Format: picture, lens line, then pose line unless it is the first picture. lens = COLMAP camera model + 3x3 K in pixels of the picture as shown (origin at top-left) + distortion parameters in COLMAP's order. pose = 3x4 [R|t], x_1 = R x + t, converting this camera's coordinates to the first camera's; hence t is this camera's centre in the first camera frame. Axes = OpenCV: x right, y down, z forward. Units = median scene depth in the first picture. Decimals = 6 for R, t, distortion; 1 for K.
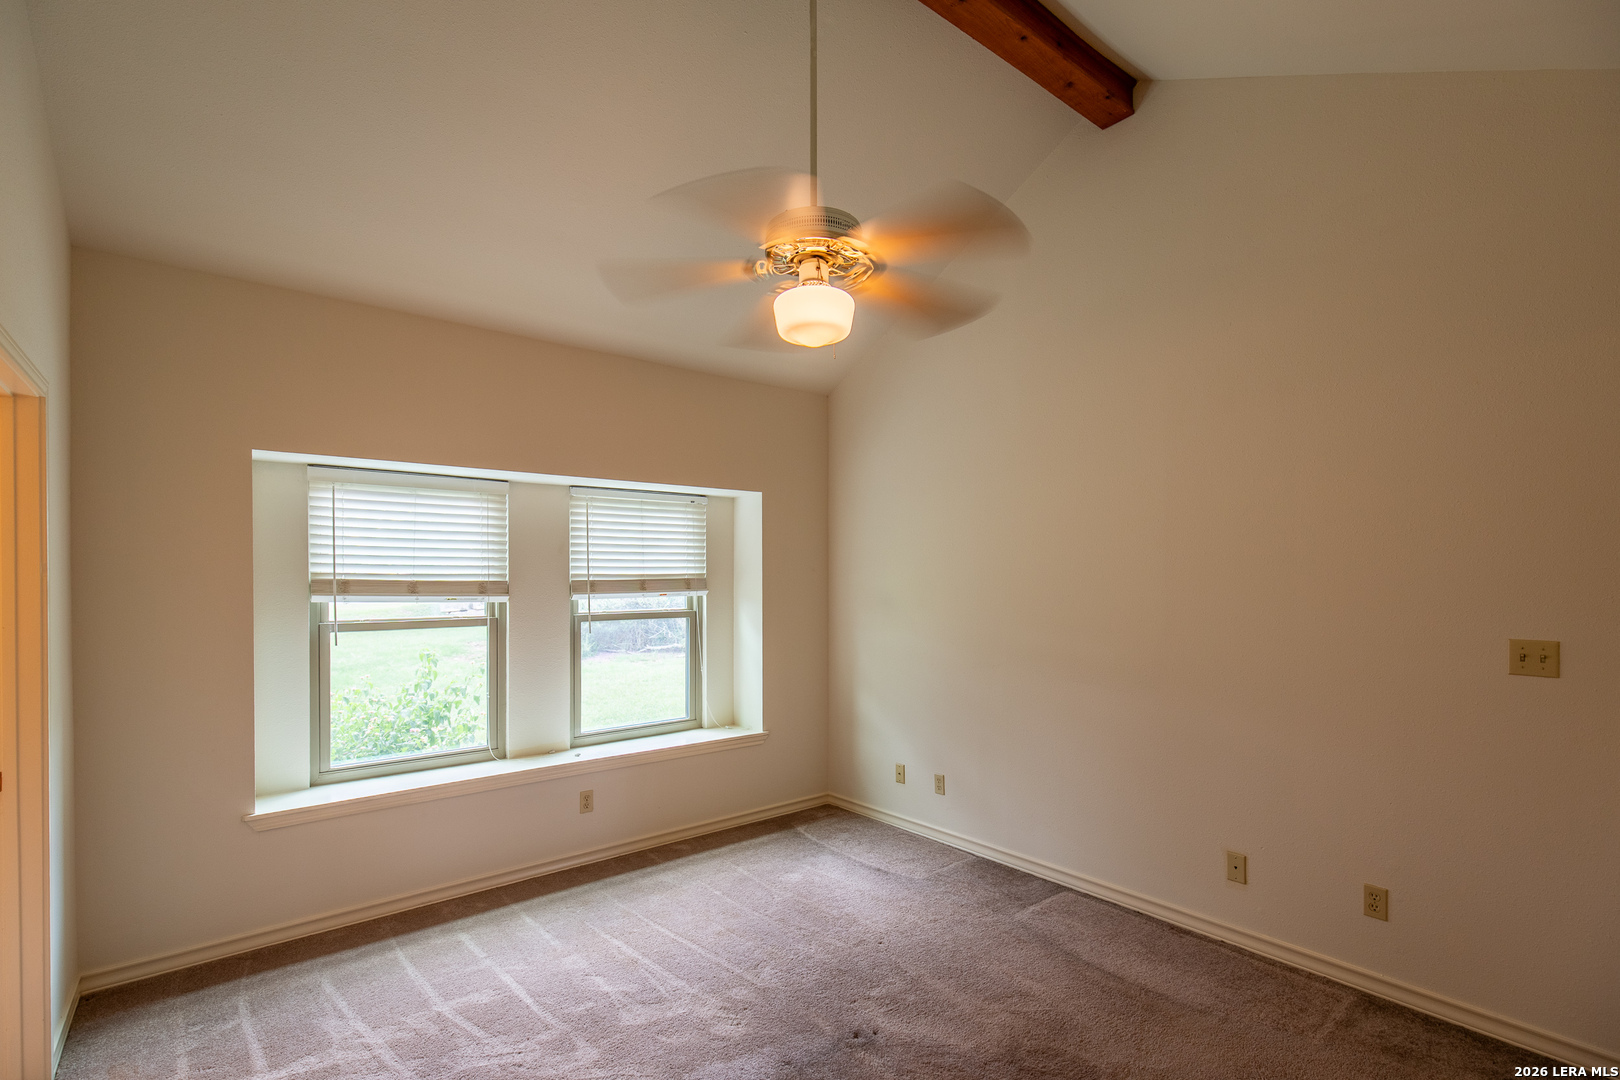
lens RADIAL K [[750.5, 0, 831.7], [0, 750.5, 569.2], [0, 0, 1]] dist [0.010573, -0.003178]
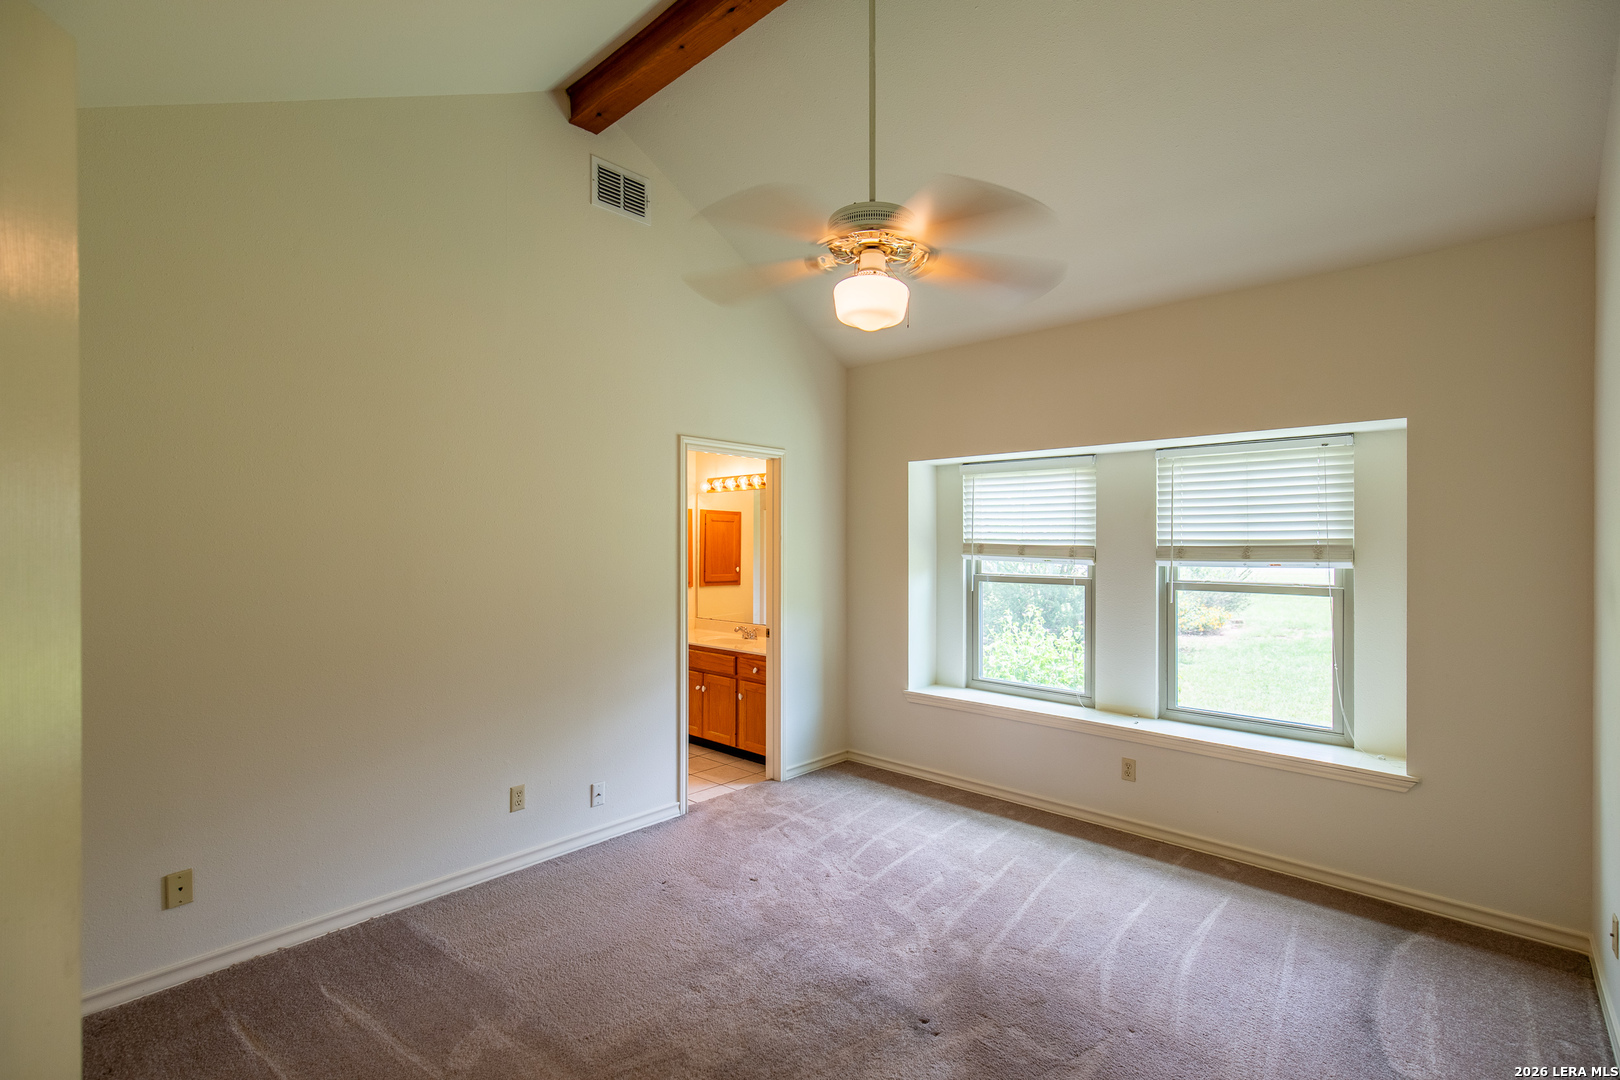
lens RADIAL K [[750.5, 0, 806.6], [0, 750.5, 537.1], [0, 0, 1]] dist [0.010573, -0.003178]
pose [[0.127533, 0.000402, -0.991834, 0.572320], [0.008521, 0.999963, 0.001501, -0.002166], [0.991798, -0.008643, 0.127525, 0.433562]]
